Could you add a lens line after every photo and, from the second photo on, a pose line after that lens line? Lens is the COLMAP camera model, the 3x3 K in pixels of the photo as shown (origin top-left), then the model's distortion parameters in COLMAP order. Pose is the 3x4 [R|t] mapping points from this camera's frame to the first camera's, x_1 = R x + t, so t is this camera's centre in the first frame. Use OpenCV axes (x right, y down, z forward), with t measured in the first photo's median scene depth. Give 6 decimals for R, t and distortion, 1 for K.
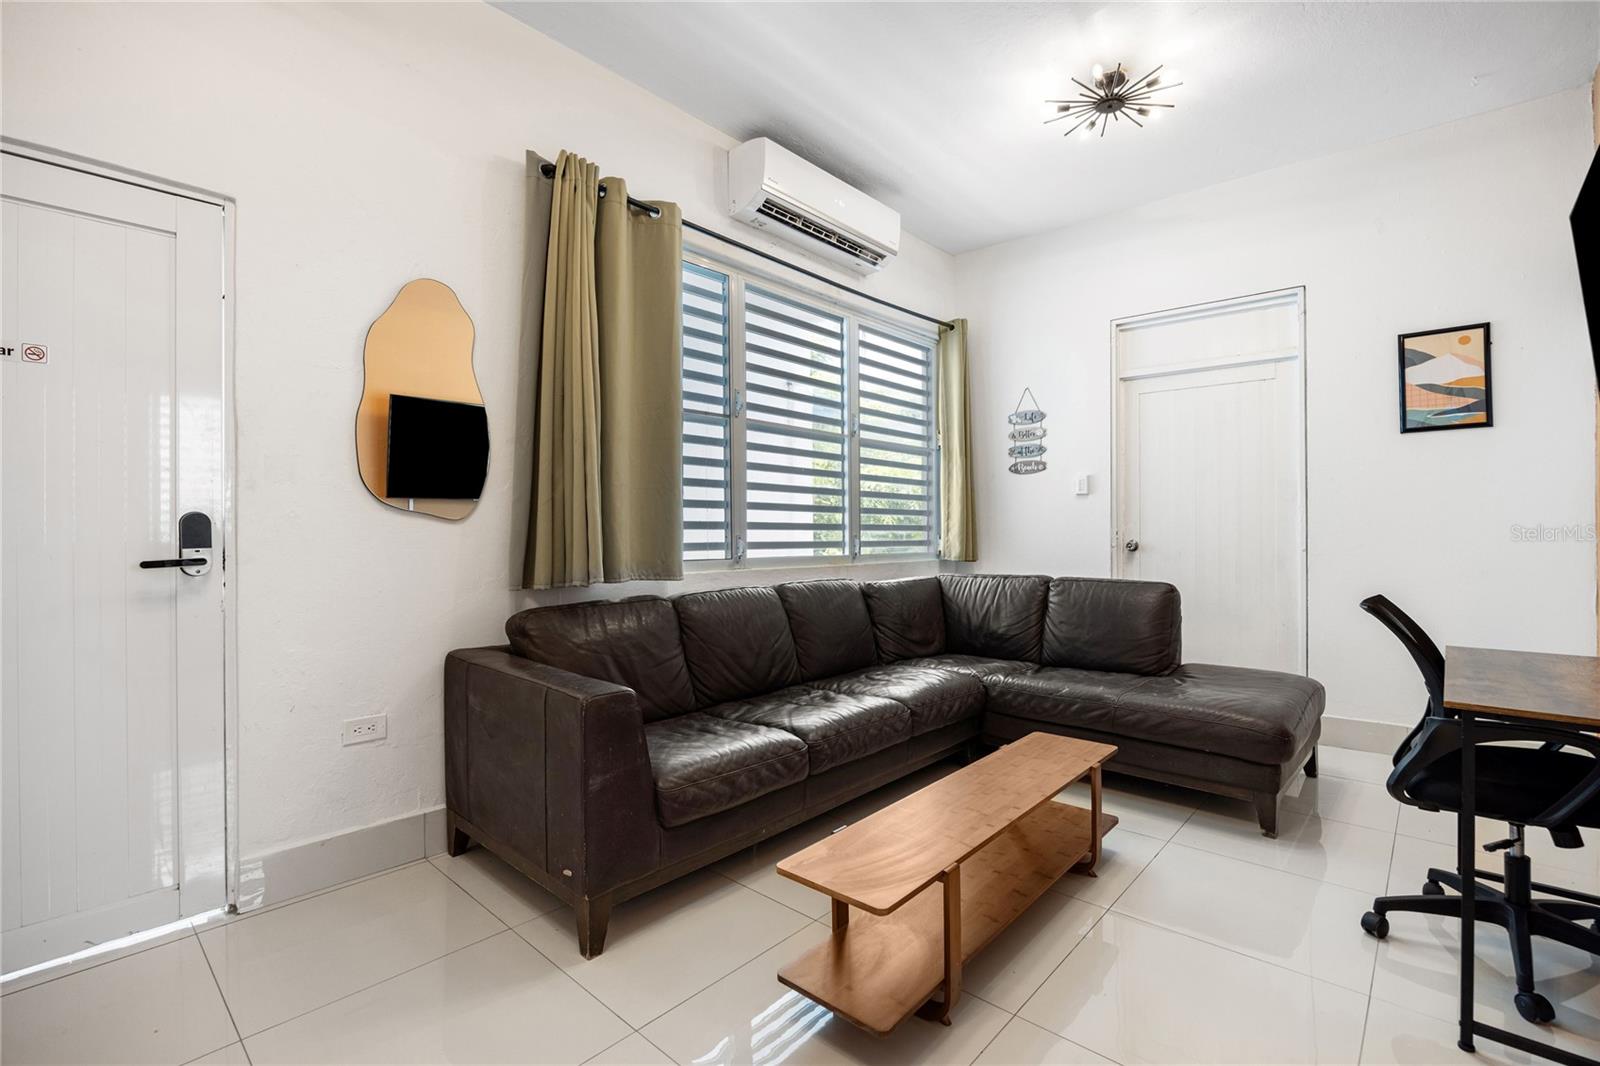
lens RADIAL K [[705.3, 0, 802.8], [0, 705.3, 527.4], [0, 0, 1]] dist [-0.014809, 0.001069]
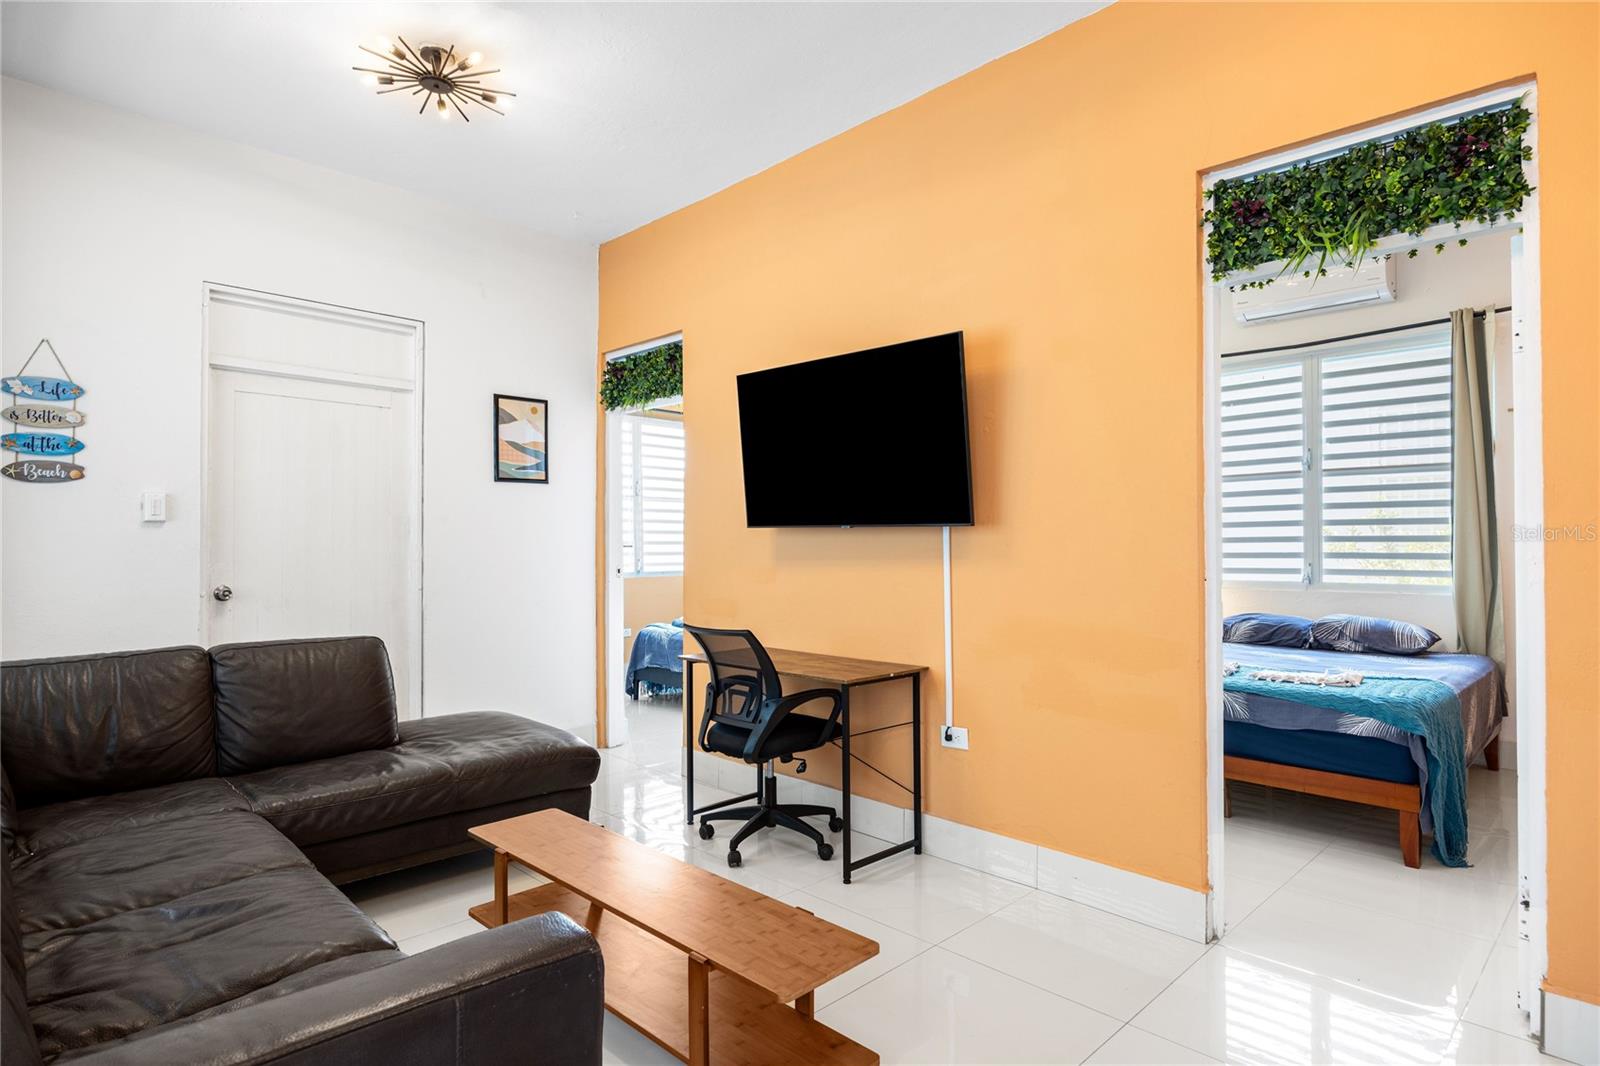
lens RADIAL K [[872.1, 0, 800.0], [0, 872.1, 533.0], [0, 0, 1]] dist [-0.007160, -0.000725]
pose [[0.055372, 0.012924, 0.998382, -0.469259], [-0.003714, 0.999912, -0.012738, -0.031934], [-0.998459, -0.003003, 0.055415, 0.388691]]
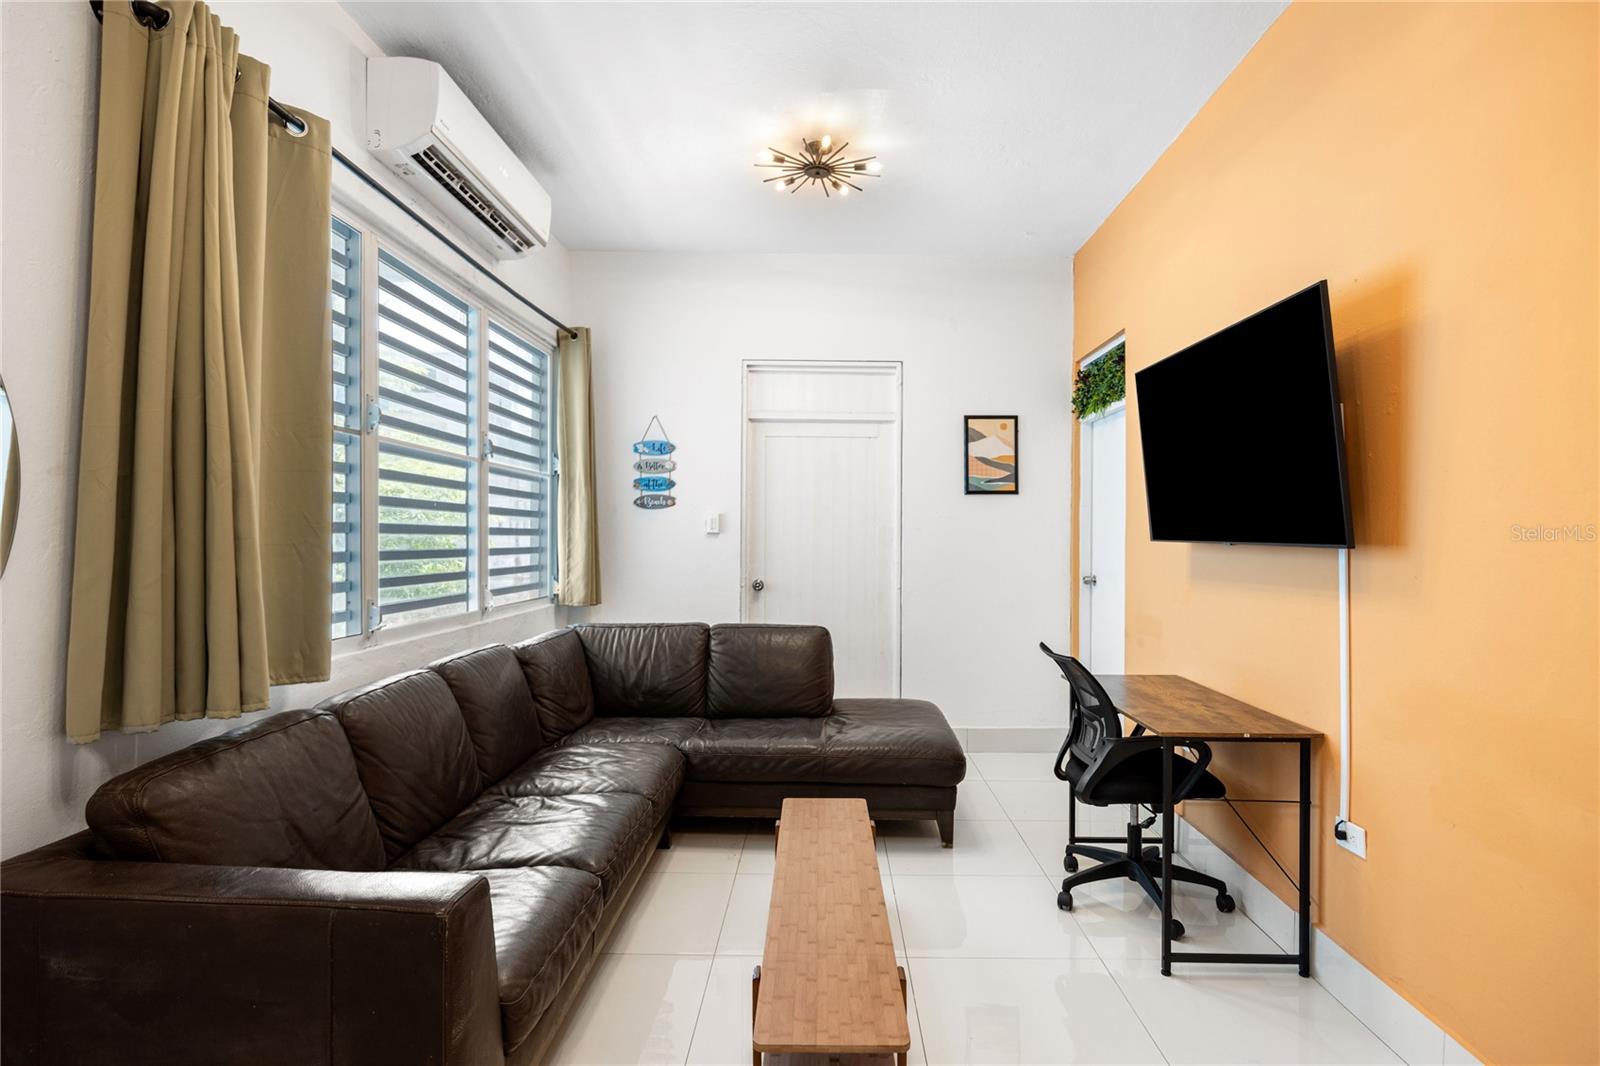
lens RADIAL K [[791.3, 0, 800.0], [0, 791.3, 533.0], [0, 0, 1]] dist [-0.012903, 0.000302]
pose [[0.758977, 0.007275, 0.651076, -0.262133], [-0.010177, 0.999948, 0.000690, -0.057400], [-0.651037, -0.007150, 0.759012, 0.104809]]
